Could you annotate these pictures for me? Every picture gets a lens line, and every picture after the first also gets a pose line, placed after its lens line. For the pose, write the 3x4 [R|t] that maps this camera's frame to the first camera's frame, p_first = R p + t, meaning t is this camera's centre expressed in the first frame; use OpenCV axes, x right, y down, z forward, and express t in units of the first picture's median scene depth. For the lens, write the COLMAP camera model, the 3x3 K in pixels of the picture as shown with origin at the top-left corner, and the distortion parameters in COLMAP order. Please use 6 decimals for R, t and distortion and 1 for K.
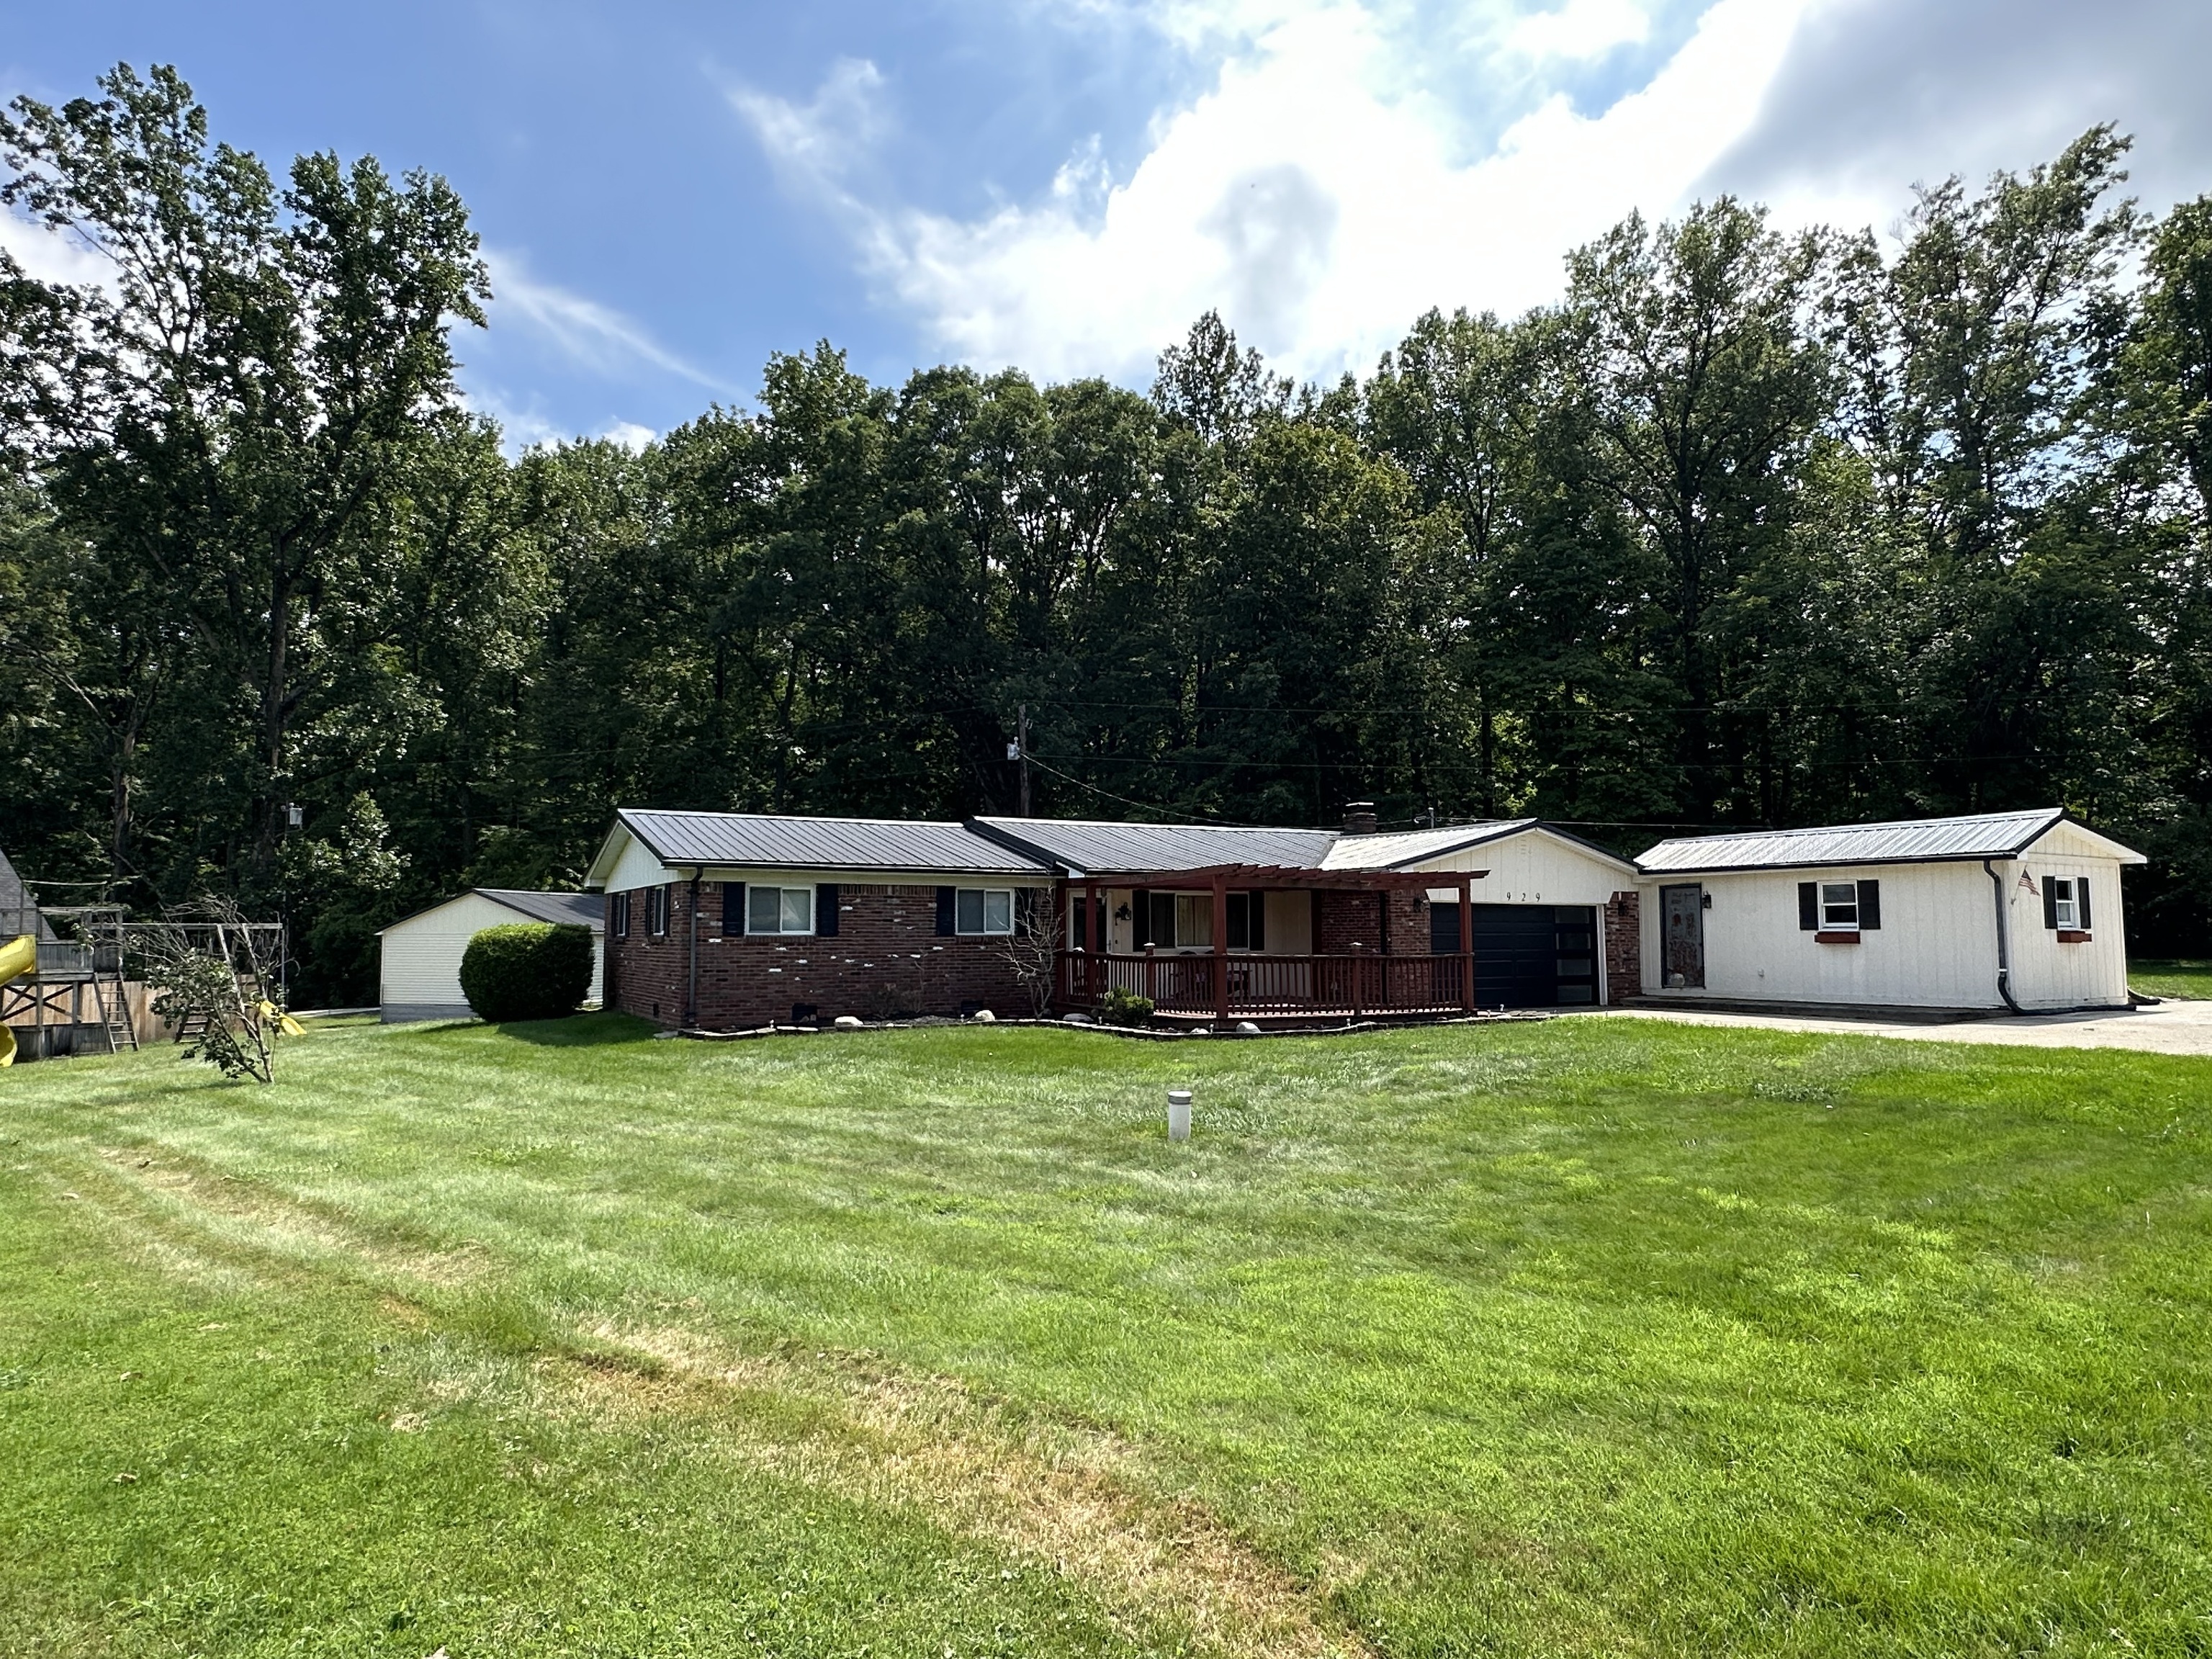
lens RADIAL K [[1321.4, 0, 1106.0], [0, 1321.4, 829.5], [0, 0, 1]] dist [-0.004585, -0.002295]
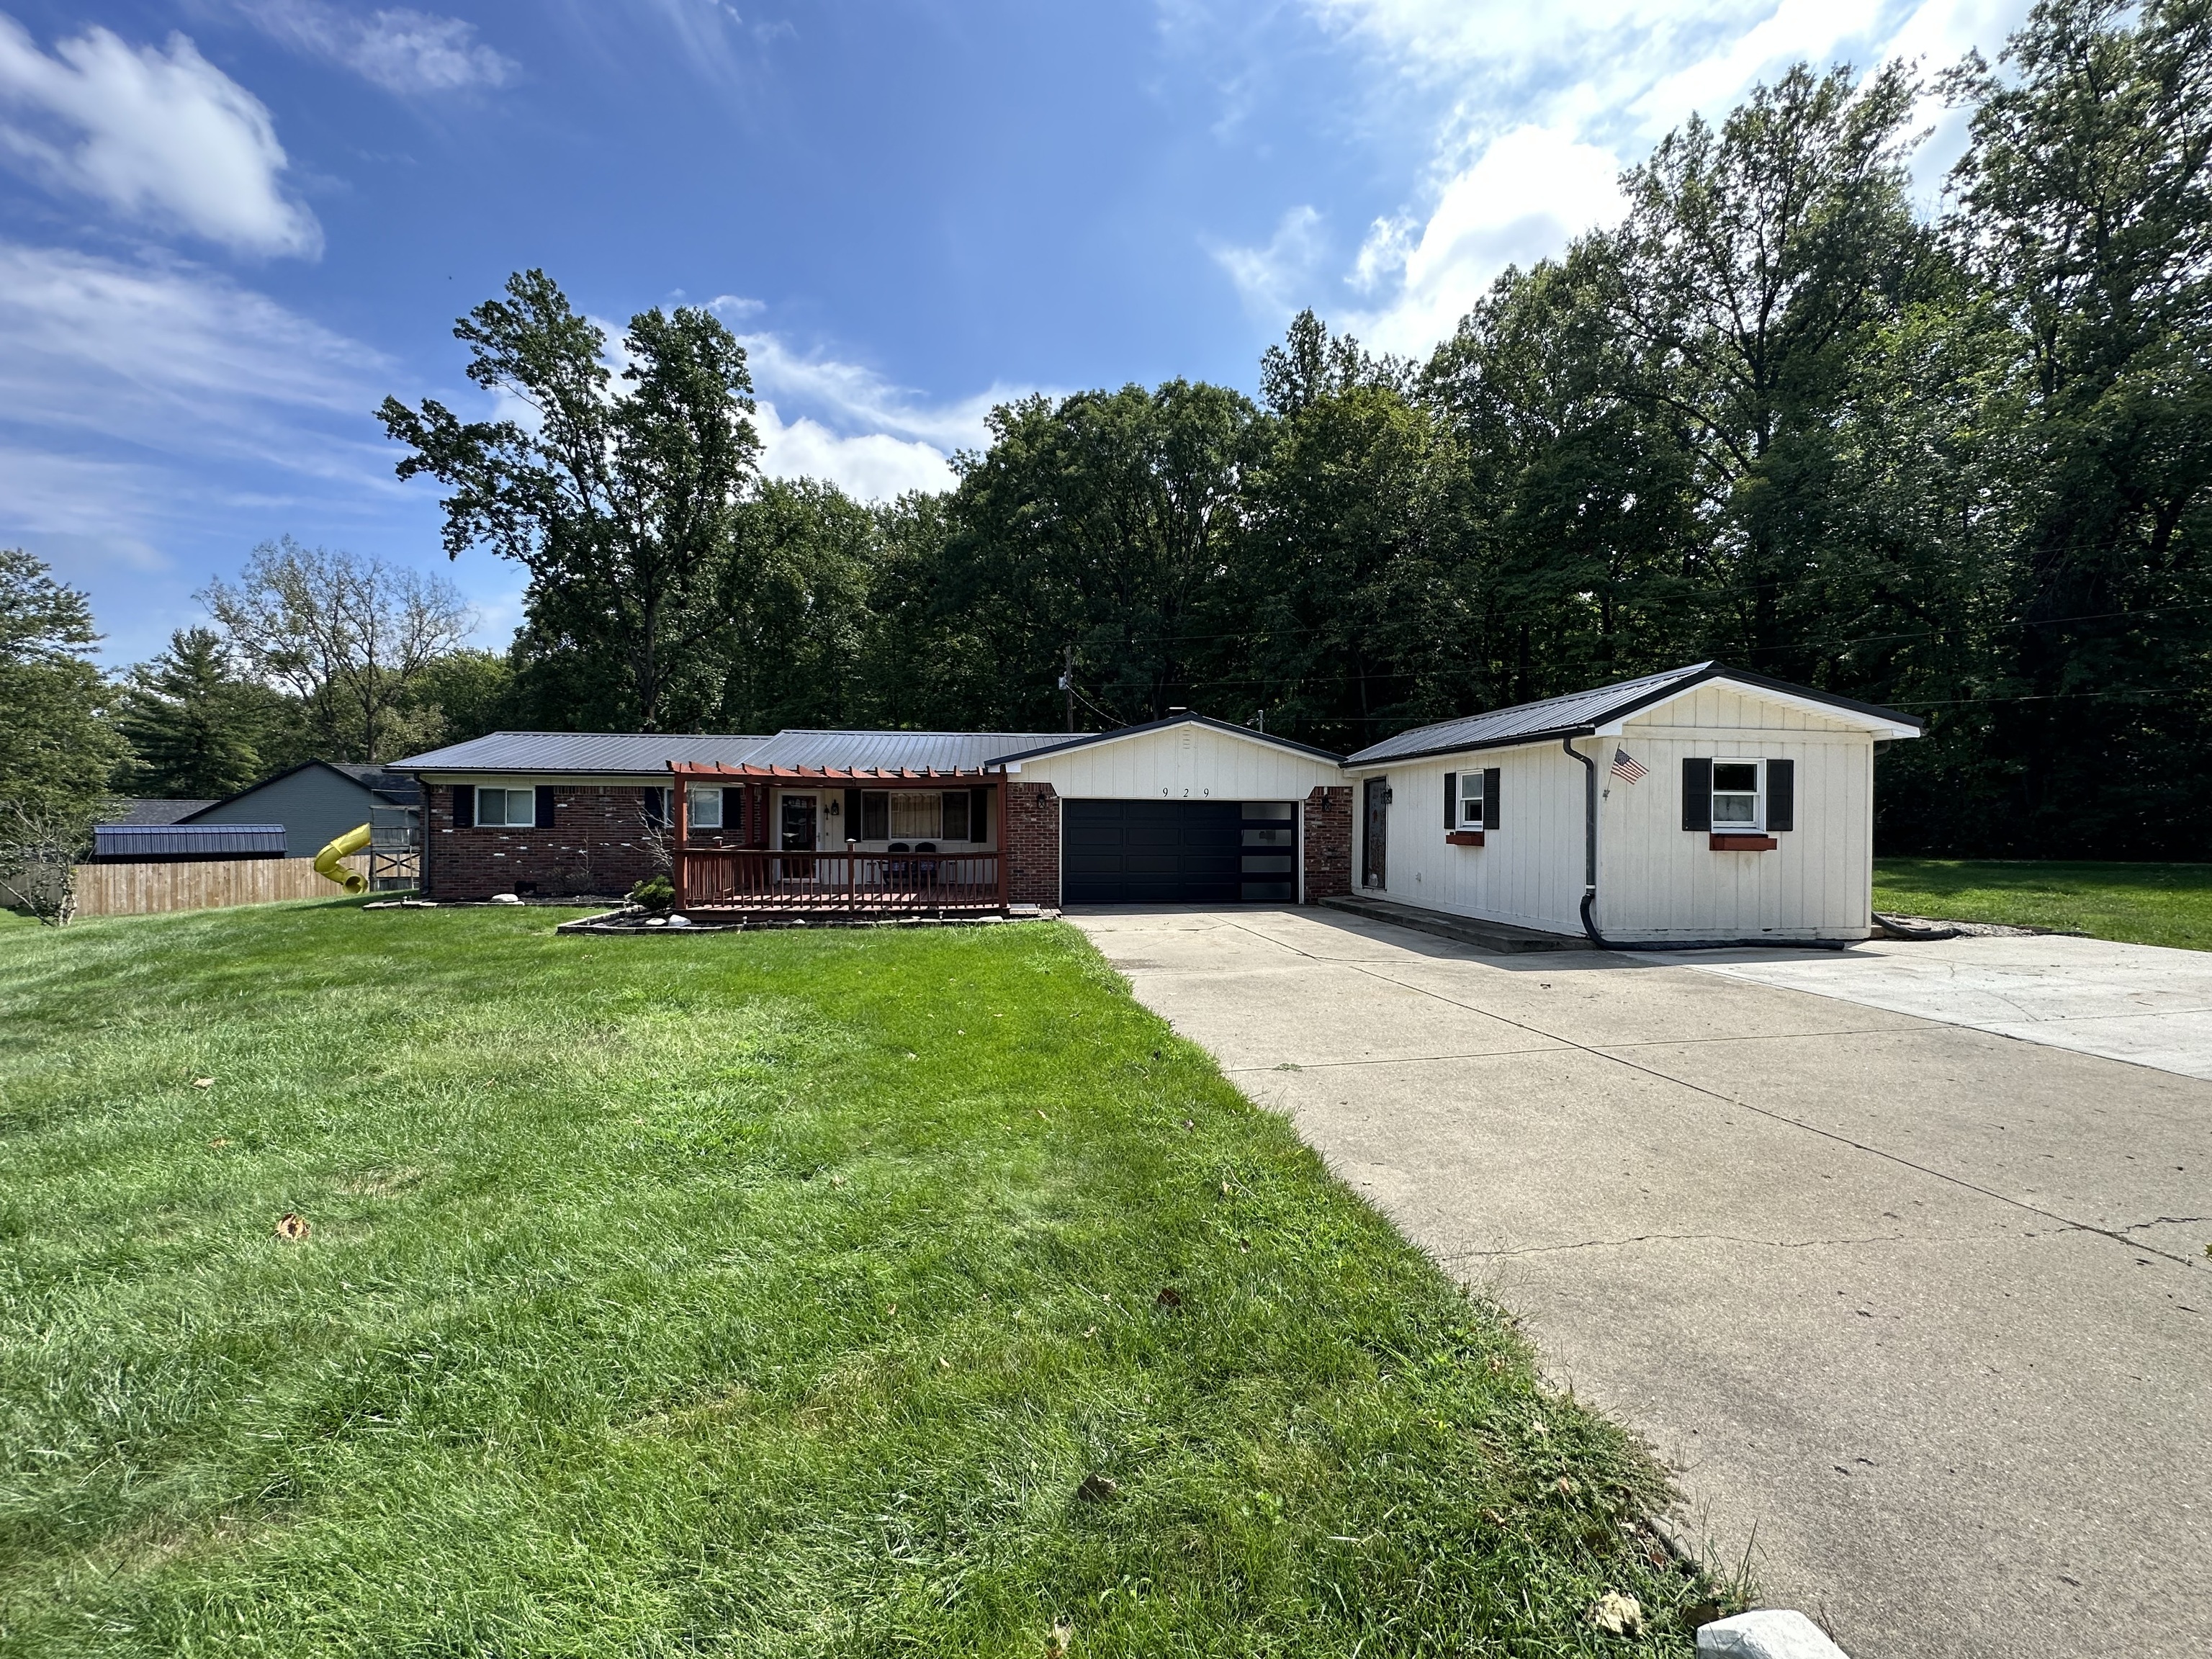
lens RADIAL K [[880.0, 0, 1106.0], [0, 880.0, 829.5], [0, 0, 1]] dist [-0.009184, 0.002806]
pose [[0.931911, 0.008225, -0.362595, 0.509337], [0.023609, 0.996247, 0.083277, 0.023194], [0.361919, -0.086167, 0.928219, 0.378084]]
